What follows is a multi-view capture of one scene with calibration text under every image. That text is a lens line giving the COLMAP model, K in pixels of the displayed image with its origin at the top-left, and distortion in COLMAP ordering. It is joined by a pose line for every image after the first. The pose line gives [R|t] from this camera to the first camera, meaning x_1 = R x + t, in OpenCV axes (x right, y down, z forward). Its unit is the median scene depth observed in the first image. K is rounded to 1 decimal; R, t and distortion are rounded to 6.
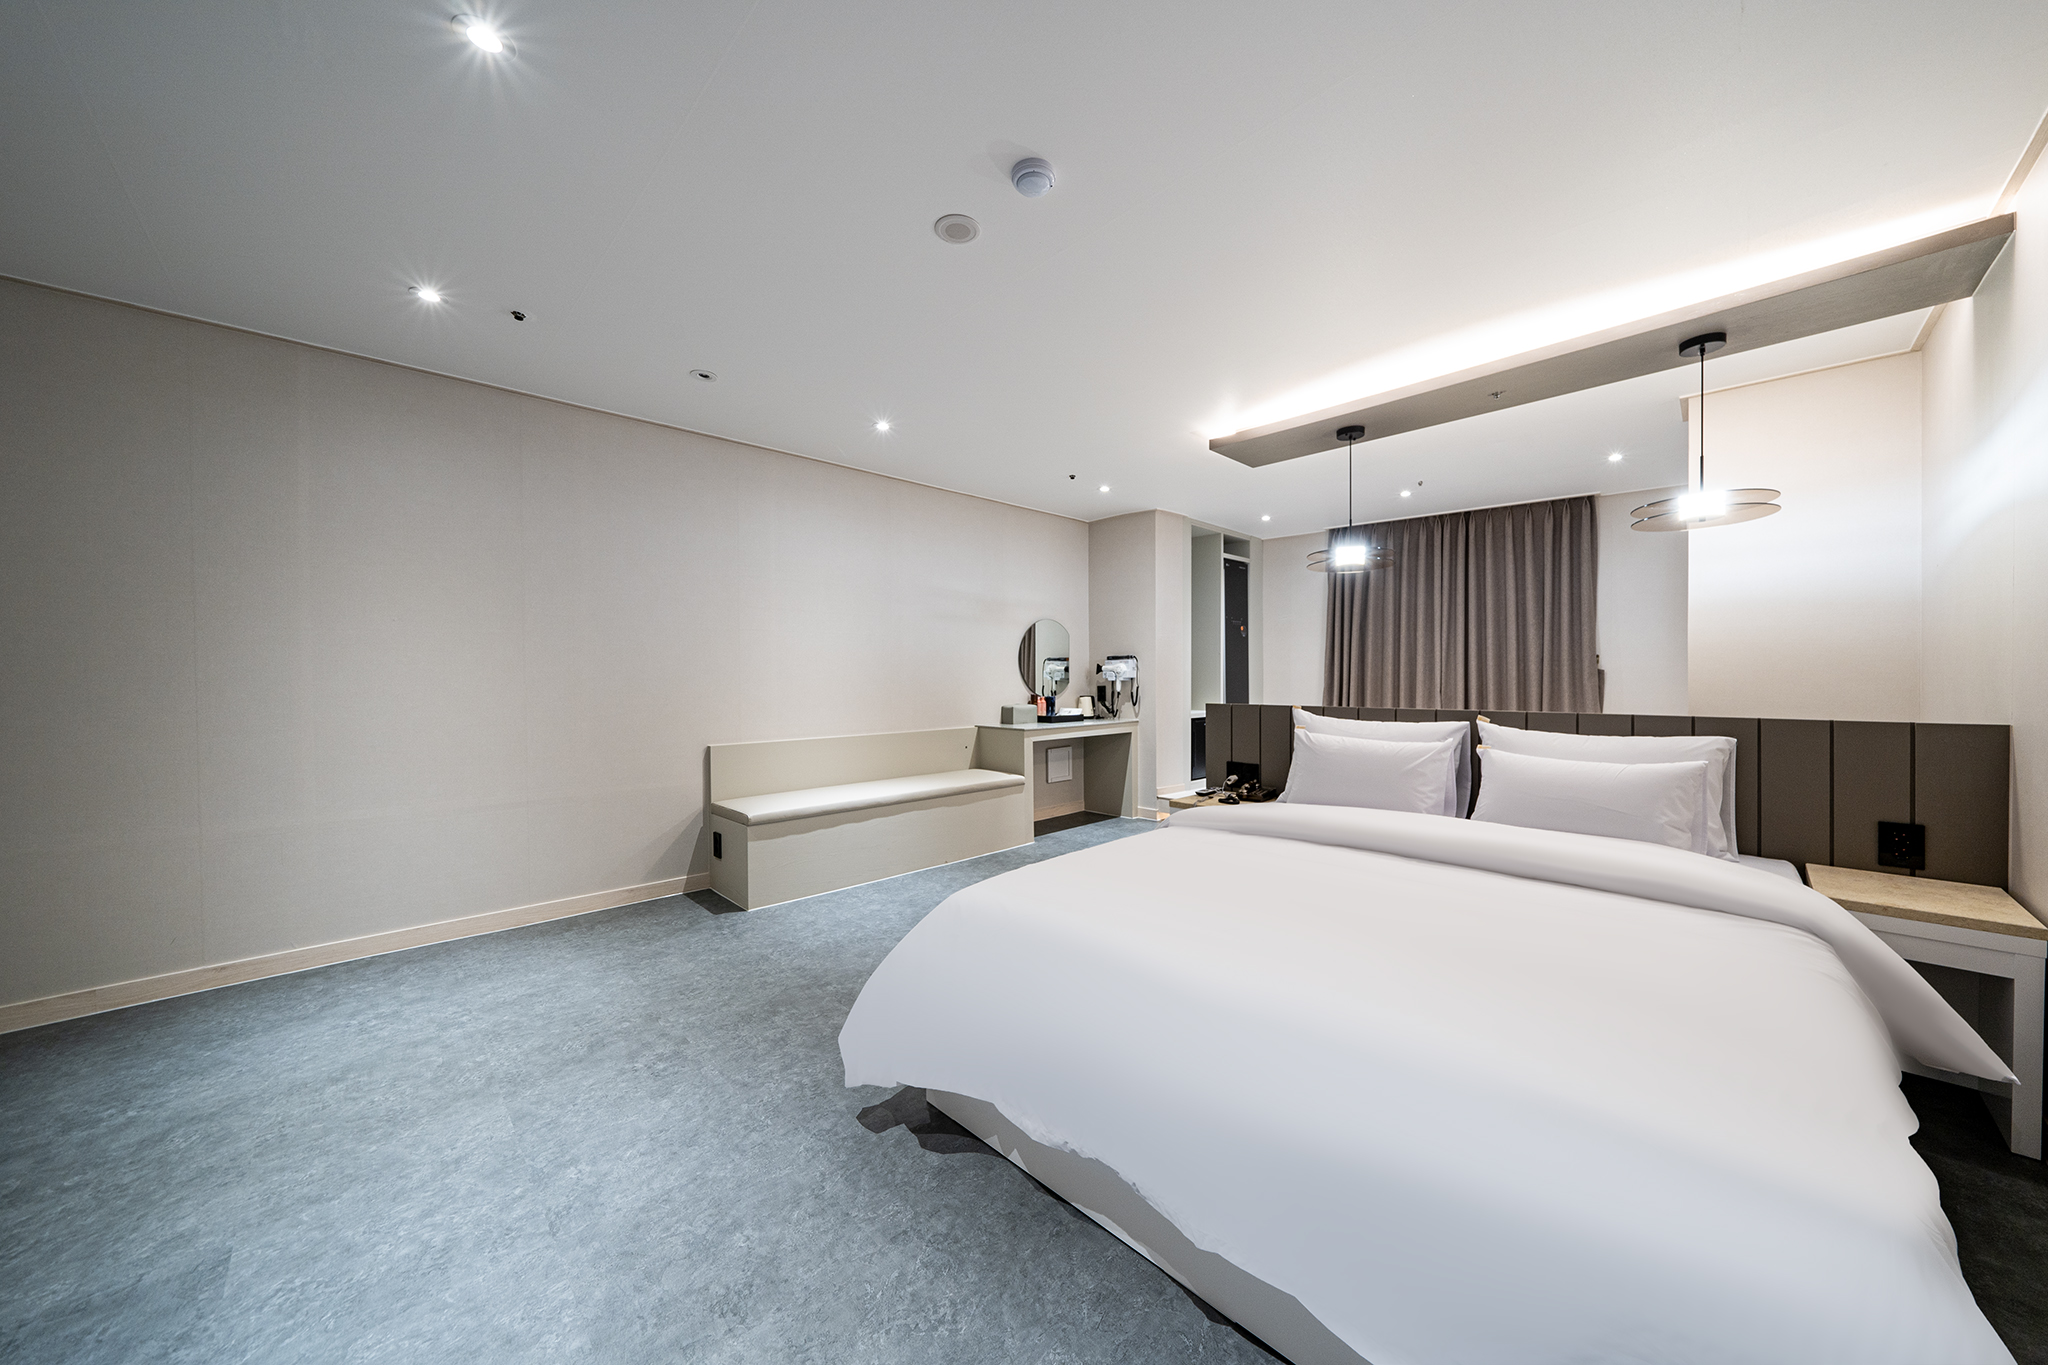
lens RADIAL K [[694.6, 0, 1030.4], [0, 694.6, 680.0], [0, 0, 1]] dist [-0.006095, 0.000136]
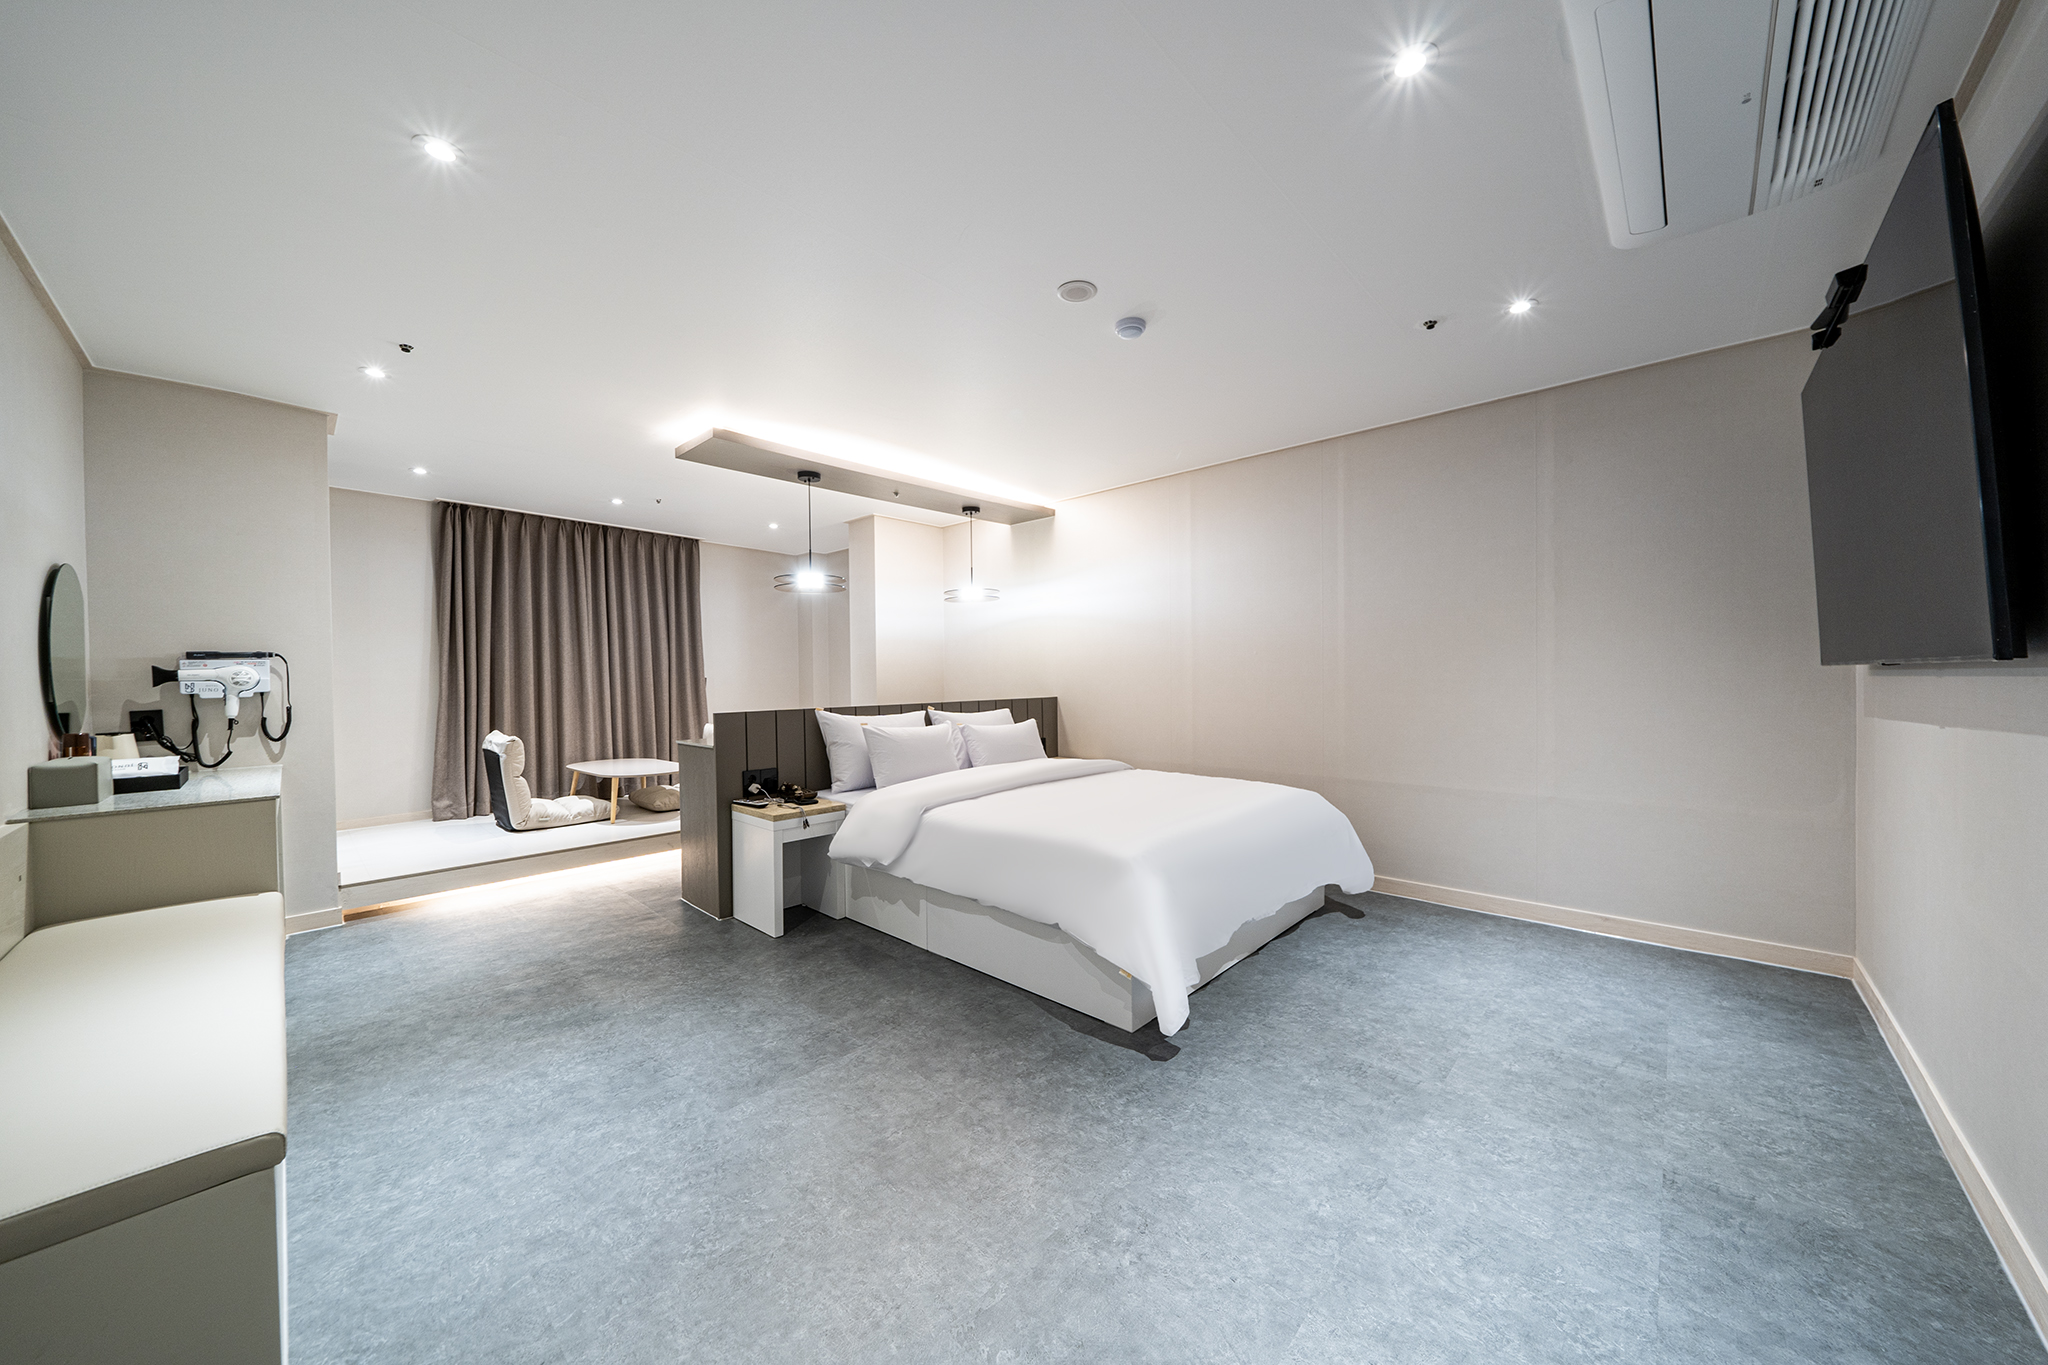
lens RADIAL K [[707.6, 0, 1034.3], [0, 707.6, 682.1], [0, 0, 1]] dist [-0.001745, 0.000100]
pose [[-0.050631, -0.004958, 0.998705, -0.501715], [0.017020, 0.999838, 0.005826, -0.004259], [-0.998572, 0.017293, -0.050539, 0.449256]]
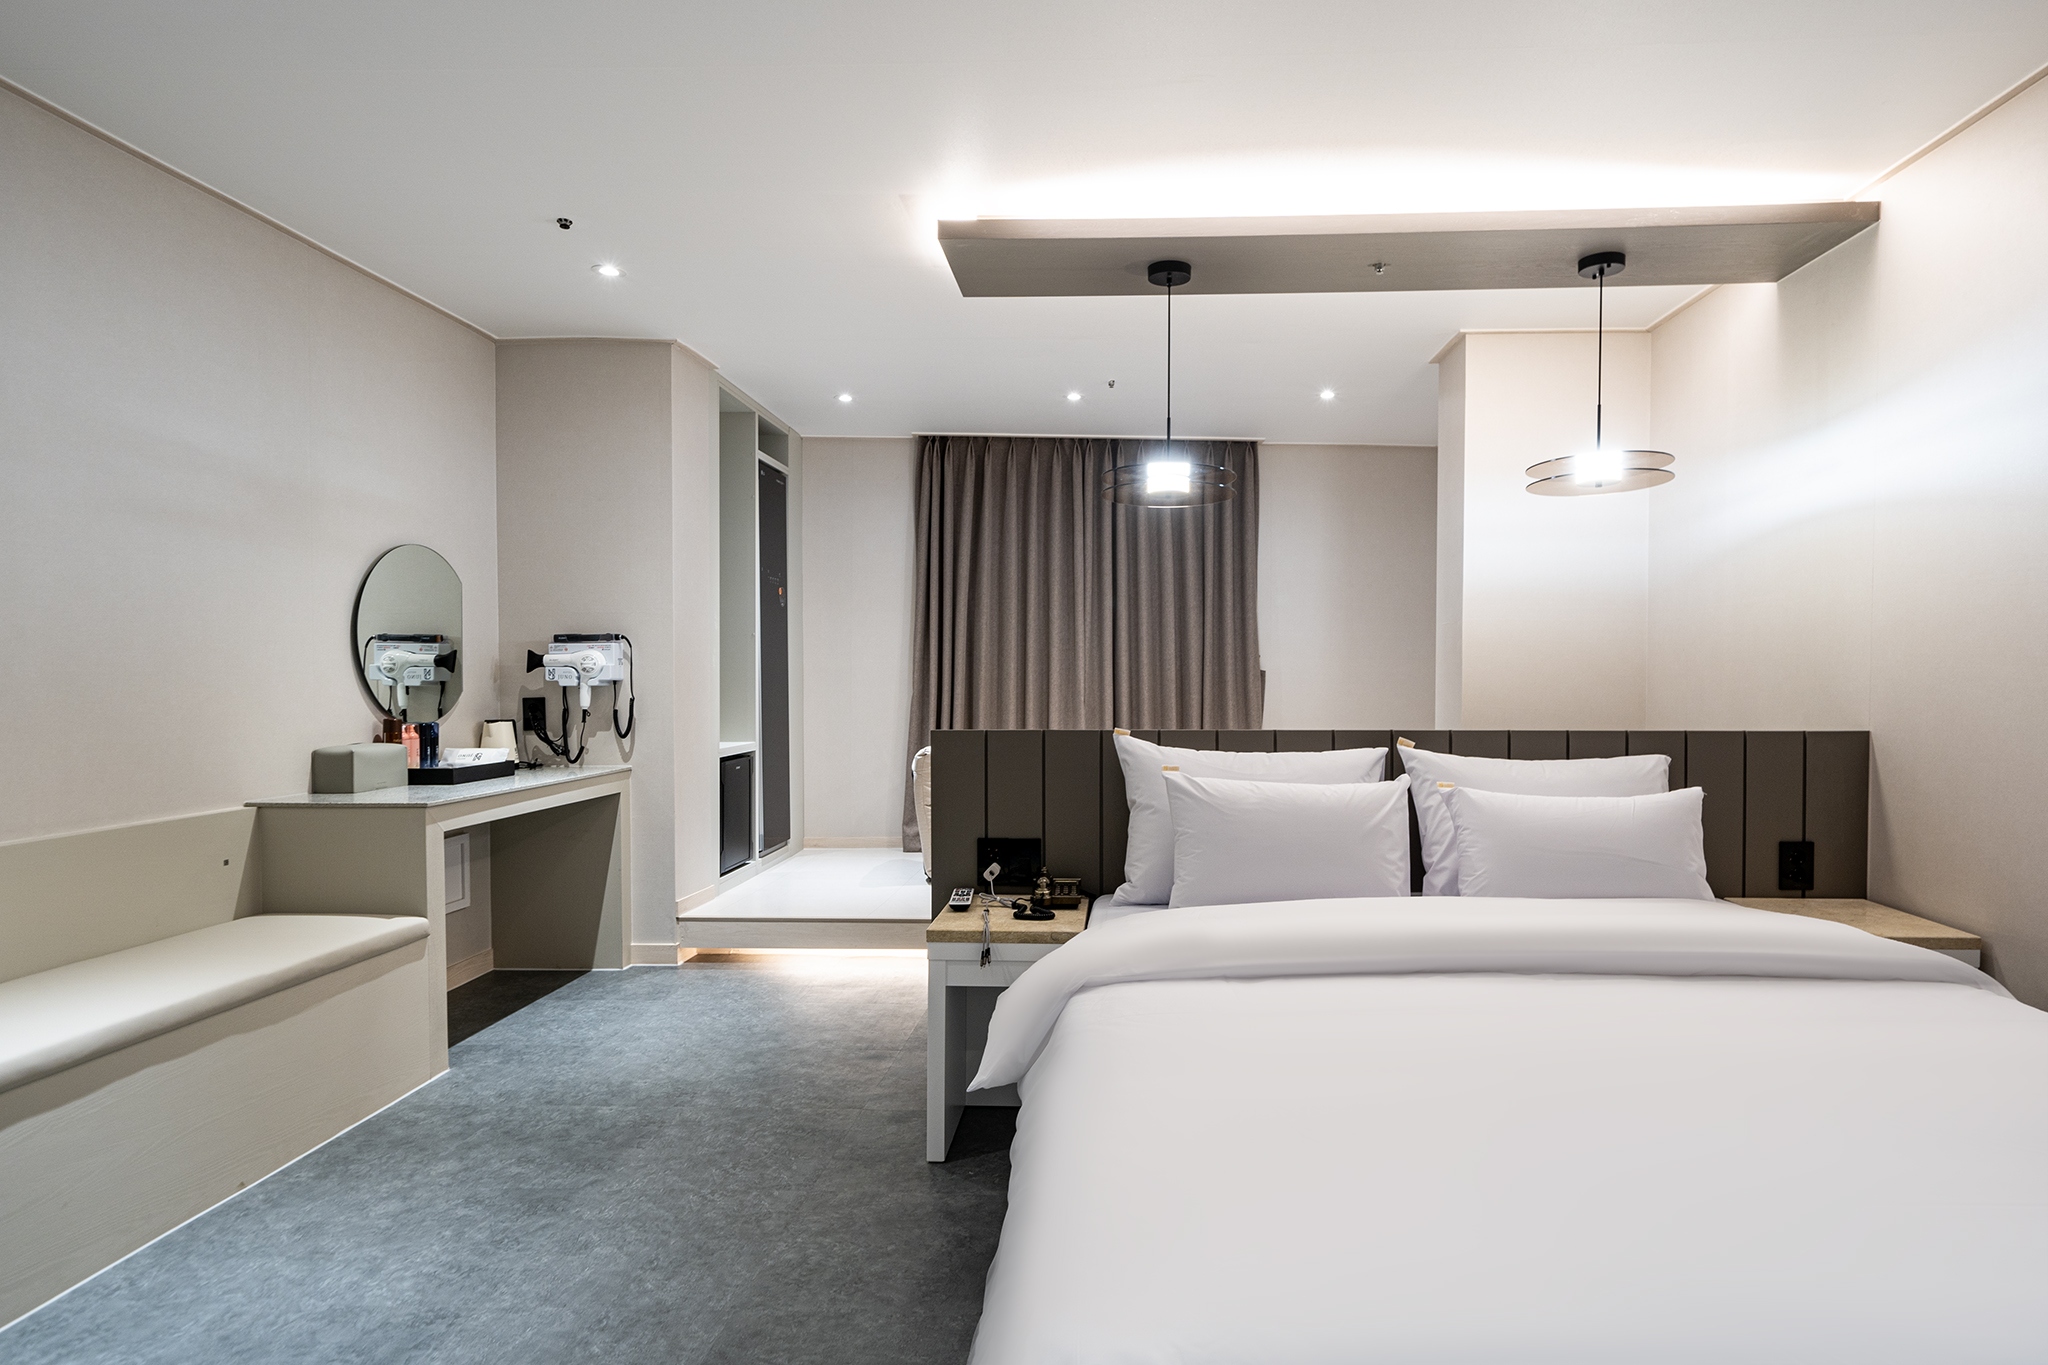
lens RADIAL K [[1125.0, 0, 1093.6], [0, 1125.0, 695.4], [0, 0, 1]] dist [0.004444, -0.000045]
pose [[0.722561, -0.007917, 0.691262, -0.172531], [0.000471, 0.999940, 0.010960, -0.000961], [-0.691307, -0.007594, 0.722521, 0.221599]]
